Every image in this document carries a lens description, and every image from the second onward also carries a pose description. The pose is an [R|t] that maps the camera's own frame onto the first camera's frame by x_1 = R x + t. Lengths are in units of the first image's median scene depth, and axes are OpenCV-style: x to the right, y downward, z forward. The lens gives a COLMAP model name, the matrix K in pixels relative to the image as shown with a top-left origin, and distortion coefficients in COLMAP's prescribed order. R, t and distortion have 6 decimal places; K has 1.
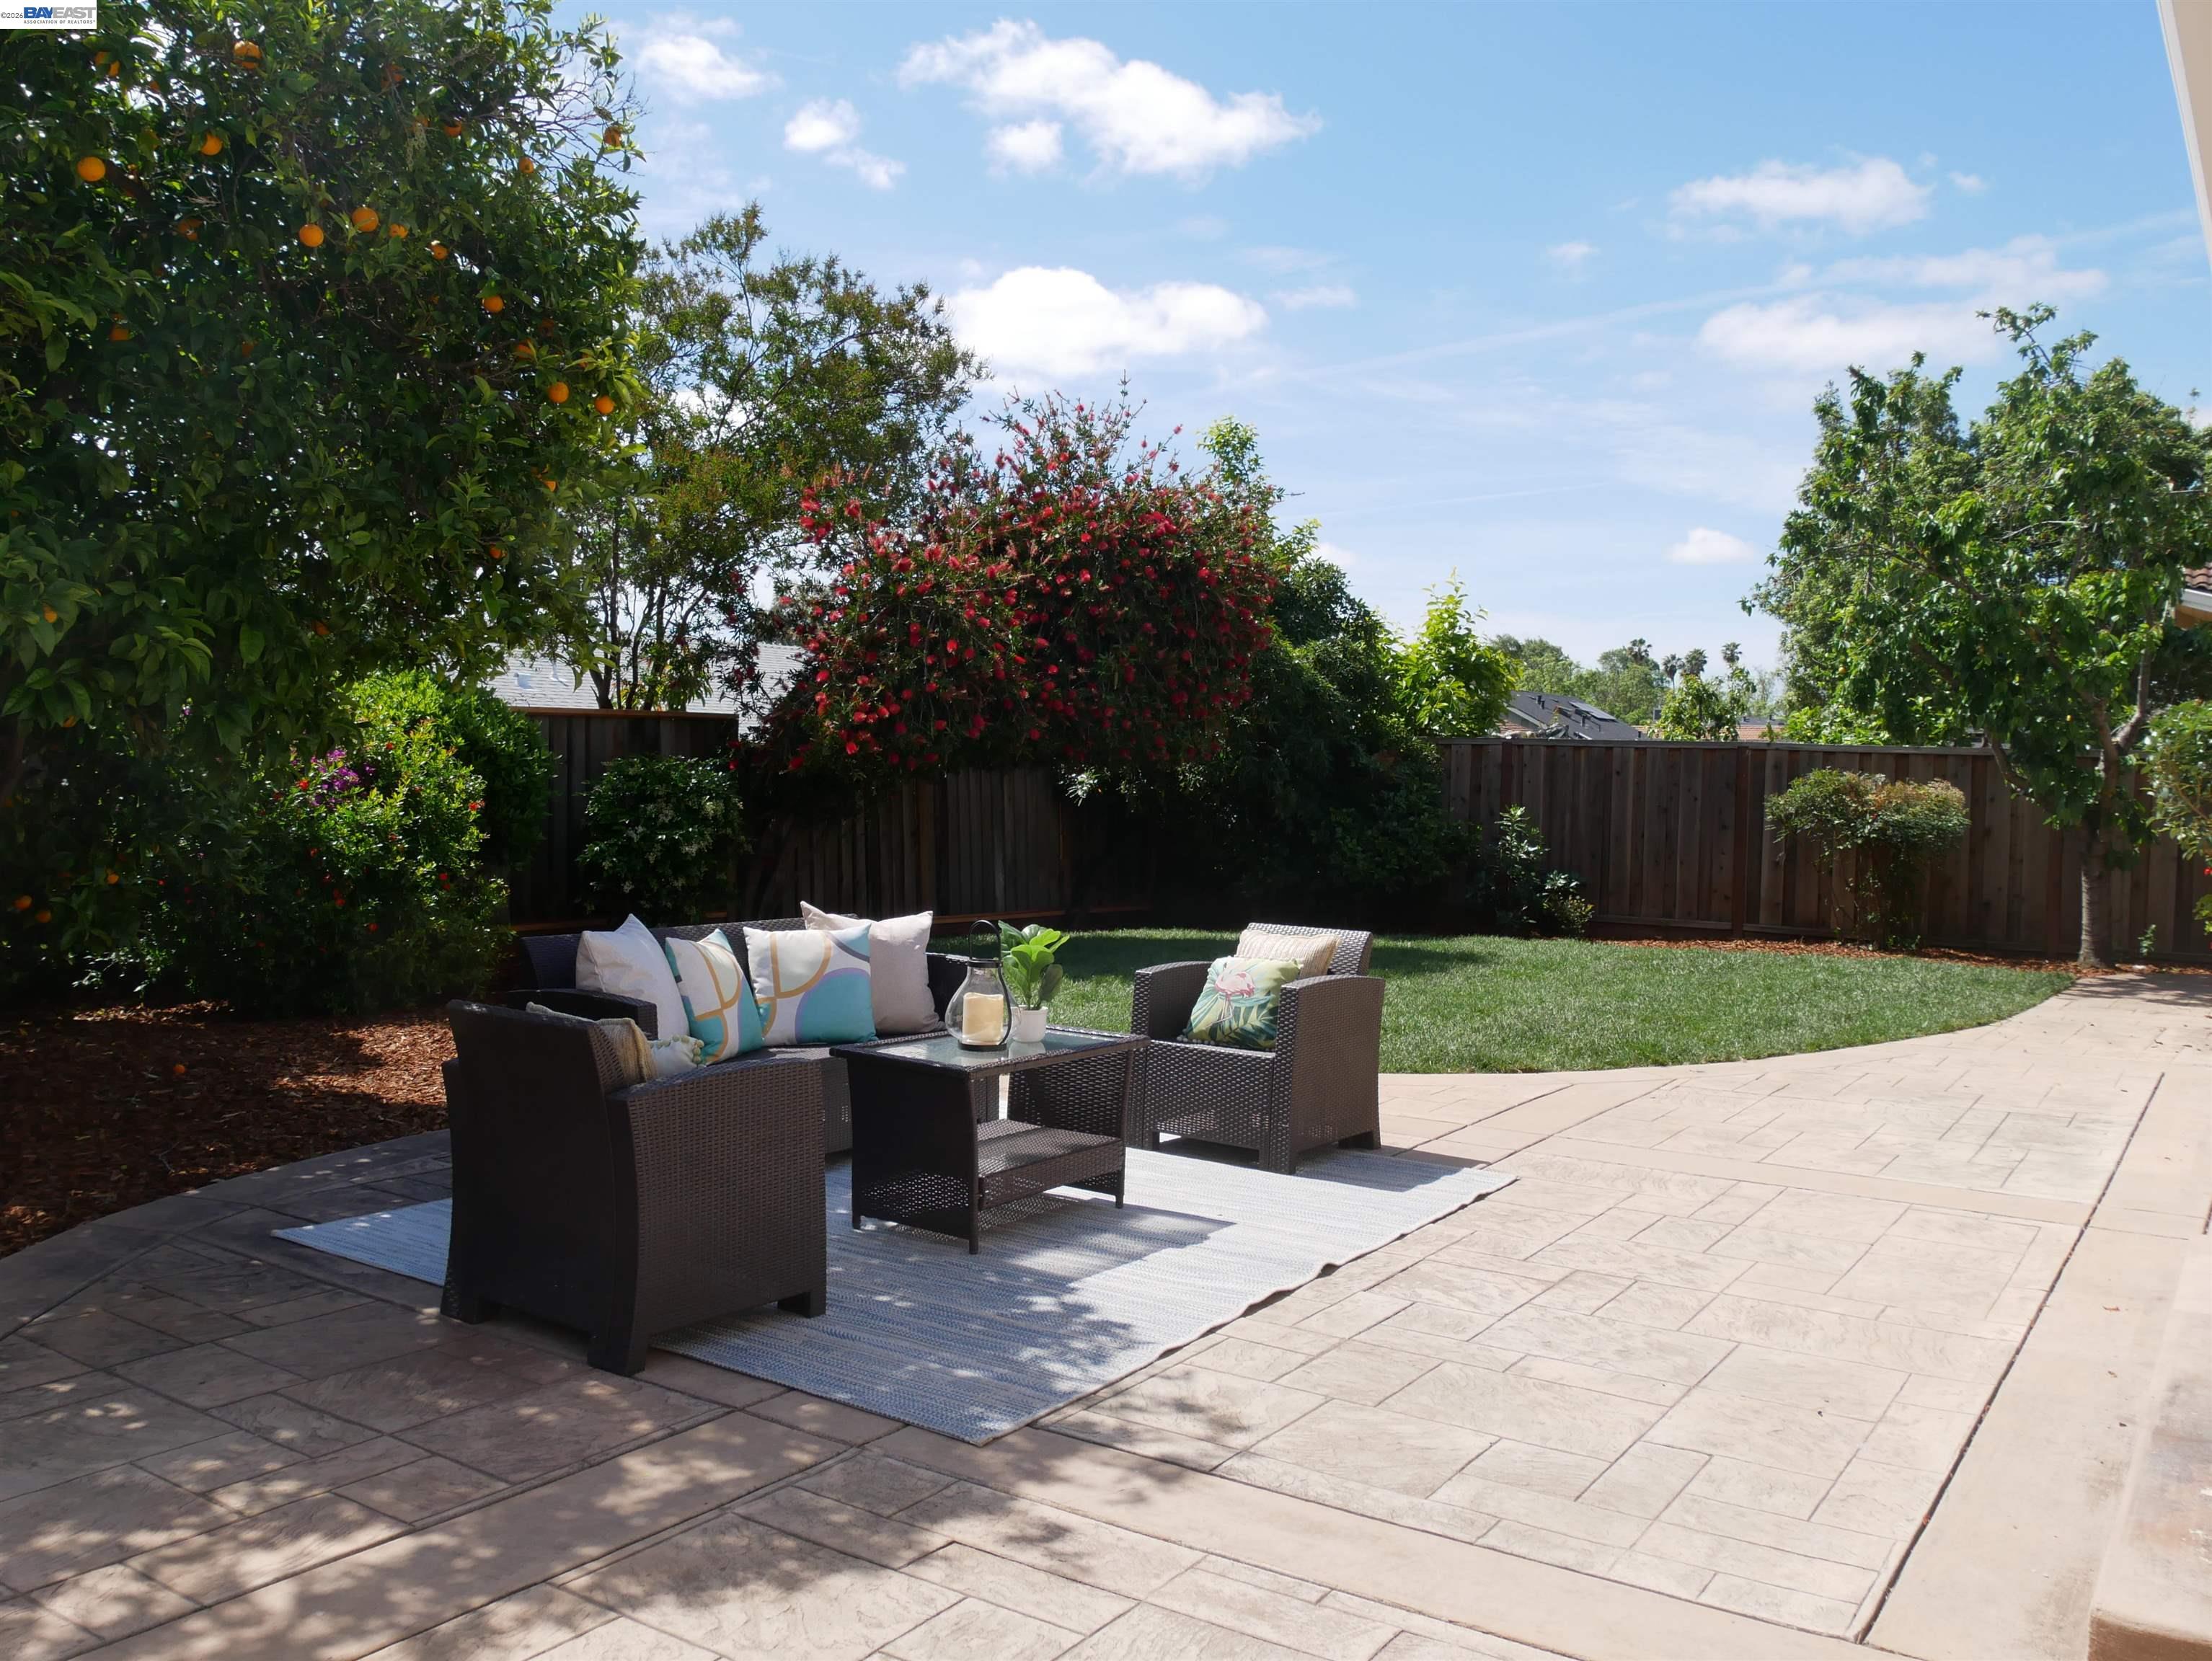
lens RADIAL K [[1843.5, 0, 1096.3], [0, 1843.5, 835.6], [0, 0, 1]] dist [-0.059724, 0.021671]
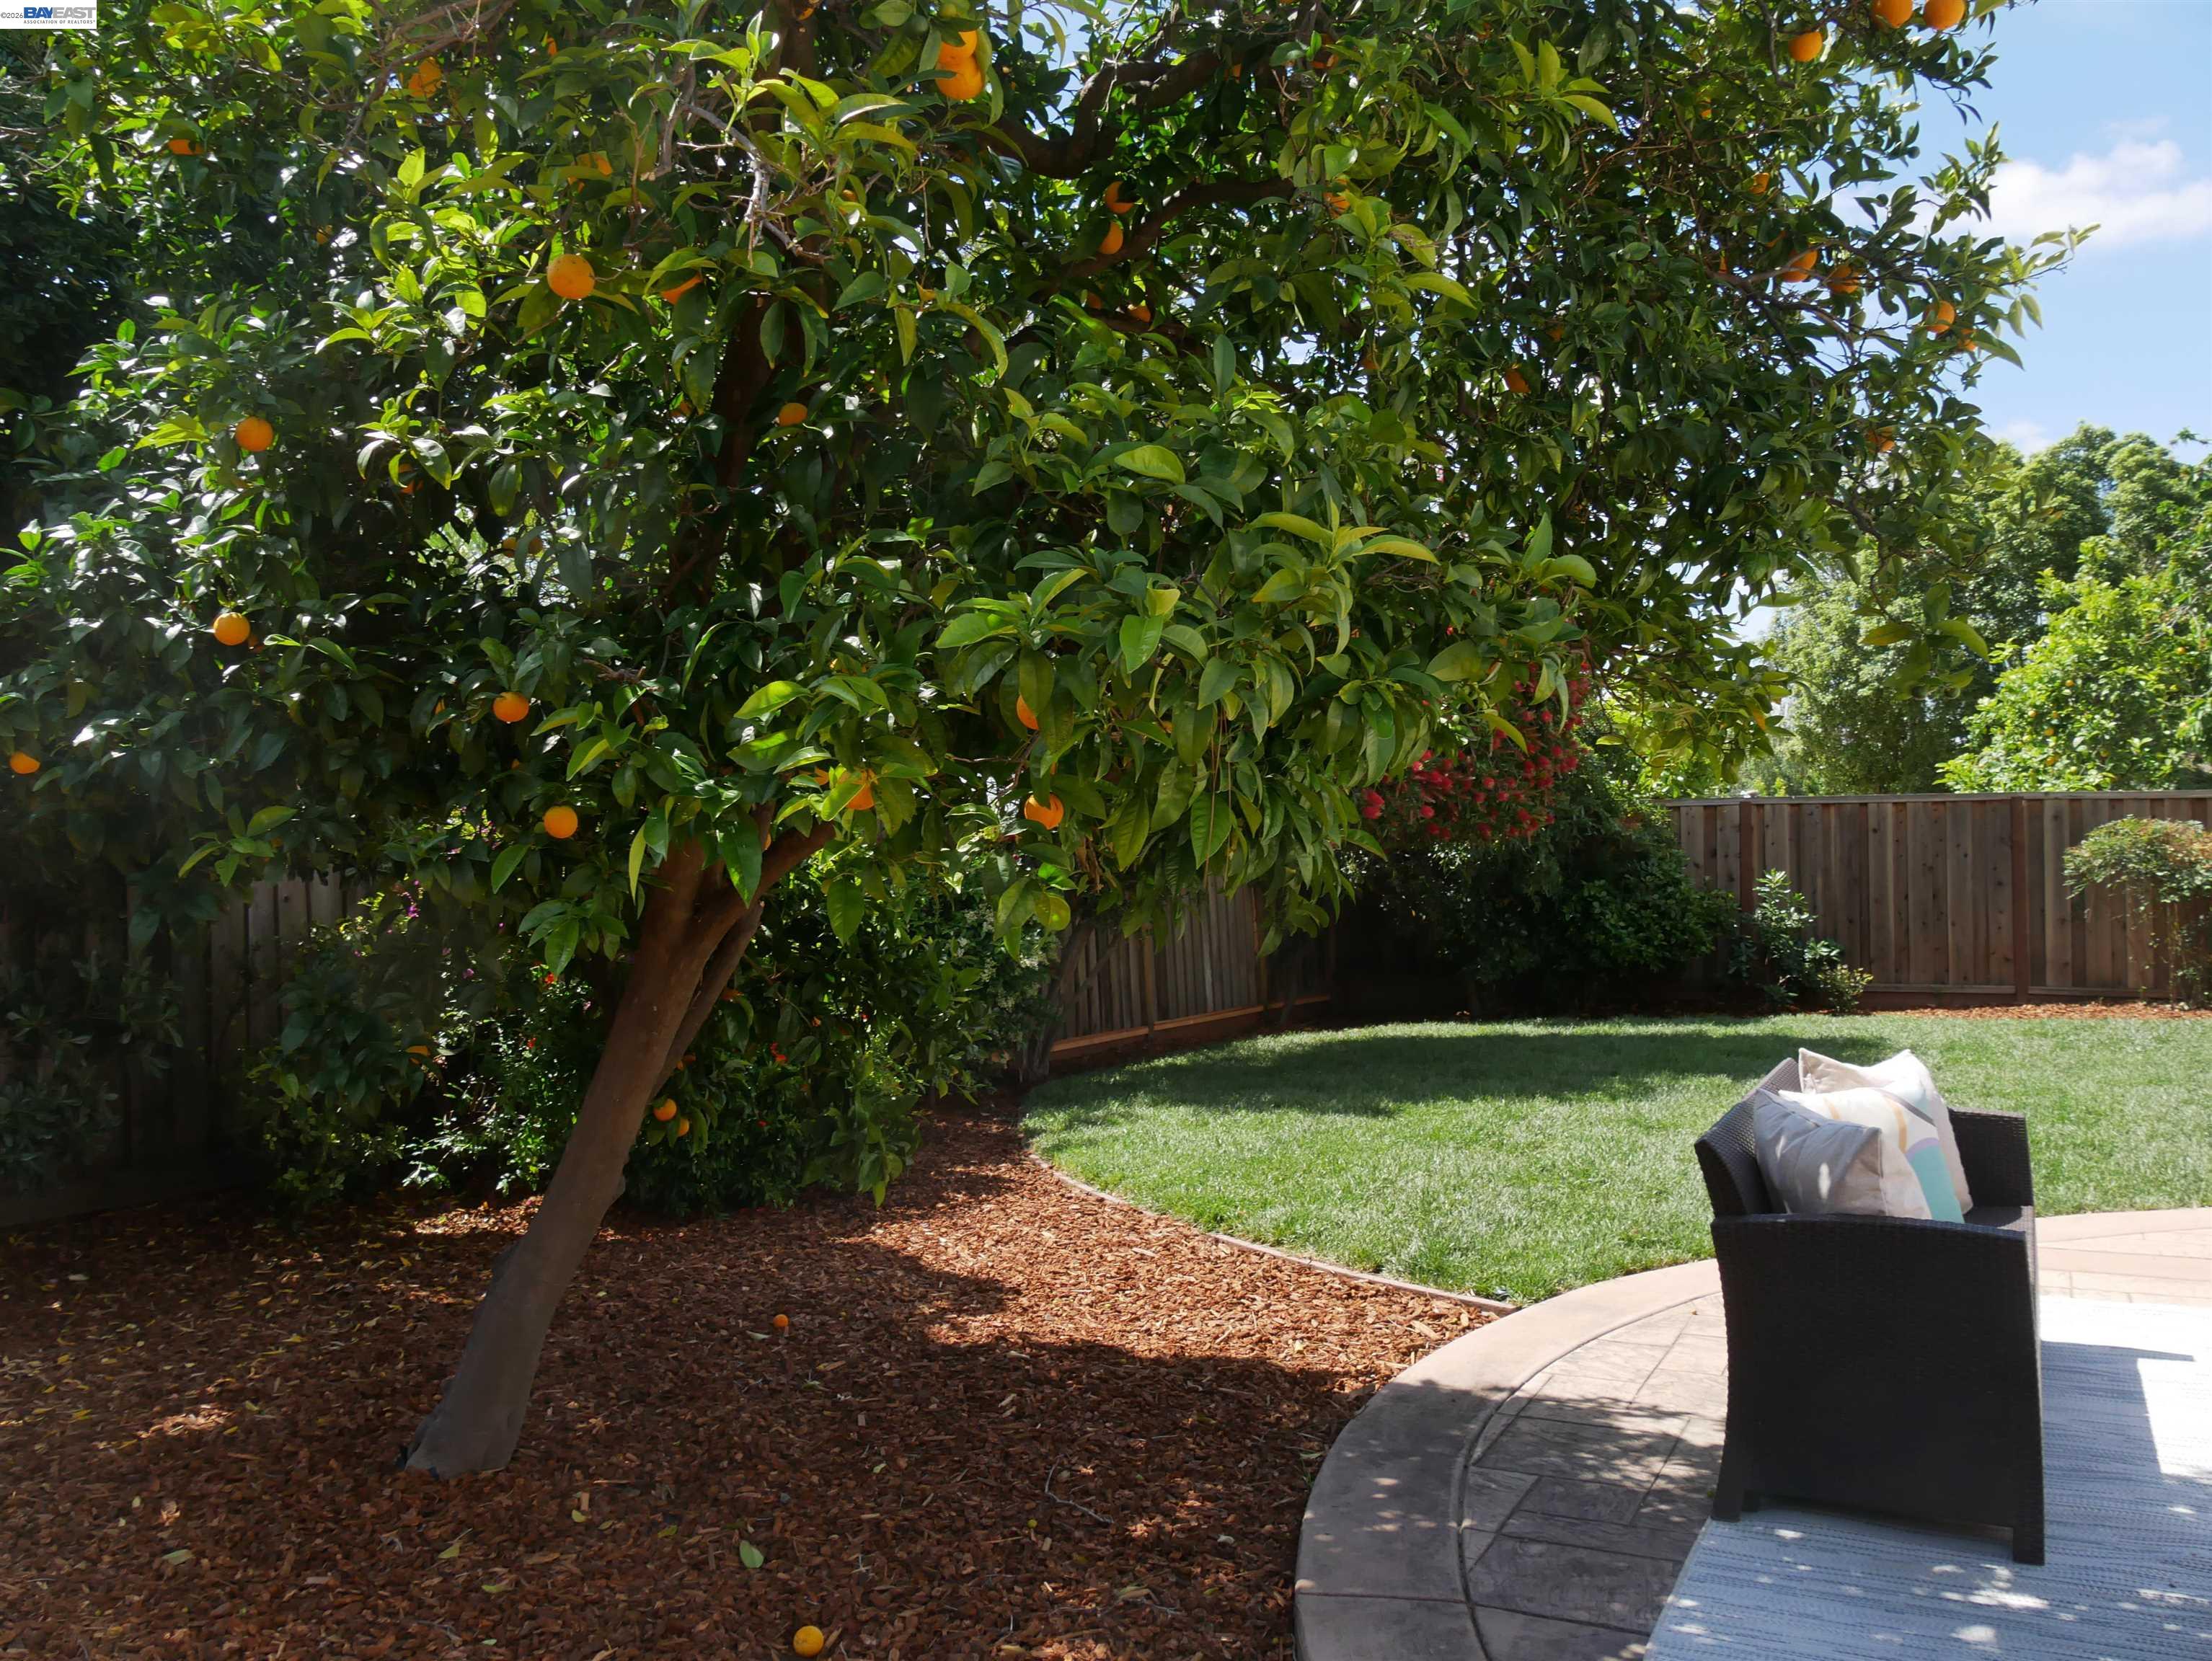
lens RADIAL K [[1843.5, 0, 1096.3], [0, 1843.5, 835.6], [0, 0, 1]] dist [-0.059724, 0.021671]
pose [[0.993561, -0.036386, 0.107293, -0.783426], [0.040450, 0.998535, -0.035950, -0.053016], [-0.105828, 0.040059, 0.993577, 0.456093]]
